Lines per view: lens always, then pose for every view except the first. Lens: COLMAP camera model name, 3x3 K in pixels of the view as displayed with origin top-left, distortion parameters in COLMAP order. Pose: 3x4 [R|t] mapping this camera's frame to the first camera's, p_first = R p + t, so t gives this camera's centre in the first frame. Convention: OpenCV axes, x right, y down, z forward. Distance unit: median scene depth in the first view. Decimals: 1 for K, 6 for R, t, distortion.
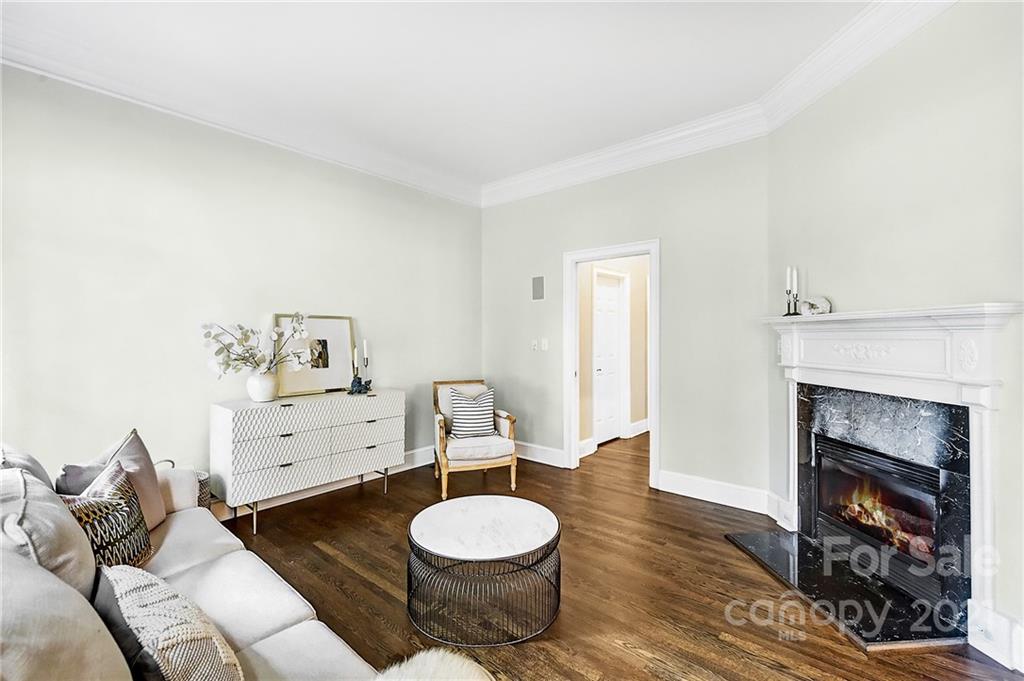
lens RADIAL K [[444.9, 0, 510.4], [0, 444.9, 332.4], [0, 0, 1]] dist [-0.000271, -0.000312]
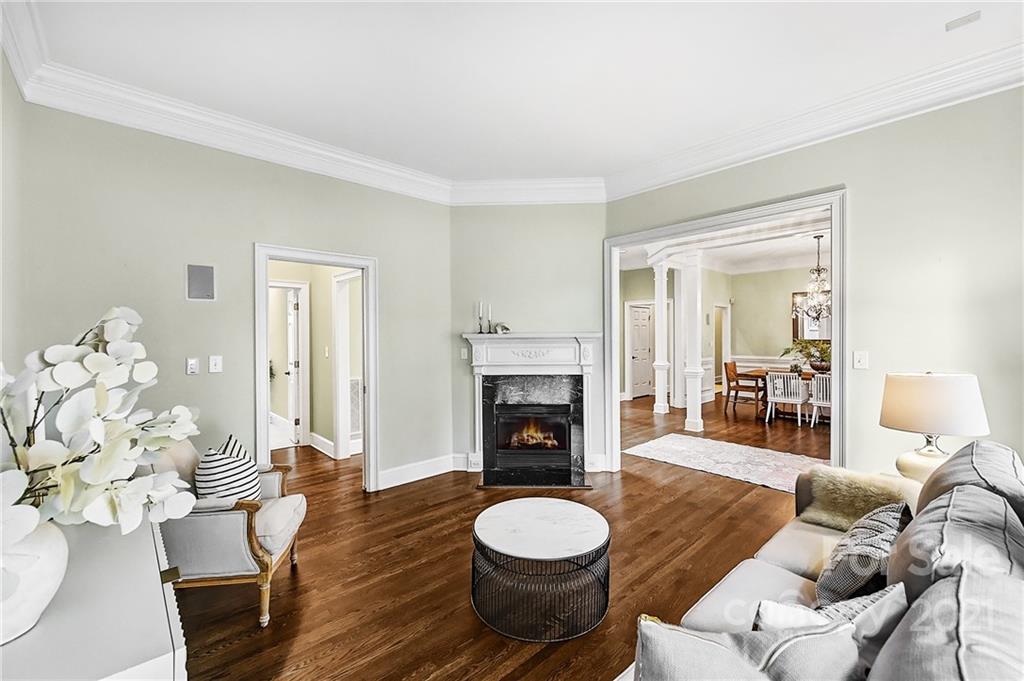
lens RADIAL K [[422.8, 0, 514.4], [0, 422.8, 338.2], [0, 0, 1]] dist [0.001365, -0.000045]
pose [[0.107975, -0.004114, 0.994145, -0.950653], [-0.001005, 0.999990, 0.004247, -0.030178], [-0.994153, -0.001457, 0.107970, 0.822587]]
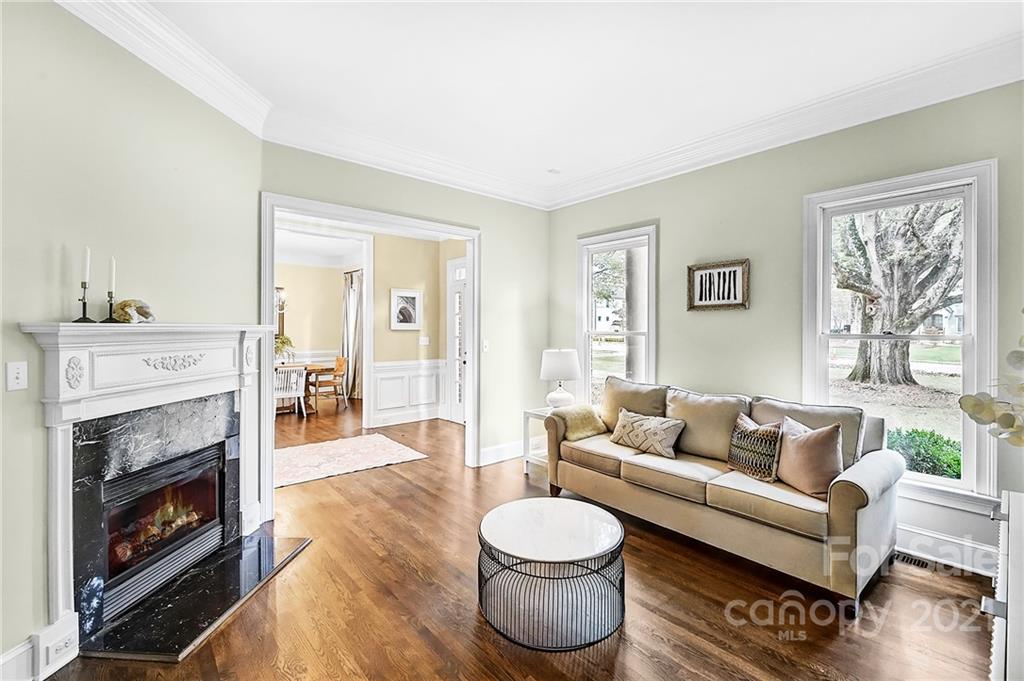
lens RADIAL K [[444.9, 0, 510.4], [0, 444.9, 332.4], [0, 0, 1]] dist [-0.000271, -0.000312]
pose [[-0.990569, -0.002215, 0.136997, -0.091634], [-0.002316, 0.999997, -0.000580, -0.025119], [-0.136996, -0.000891, -0.990571, 1.771174]]
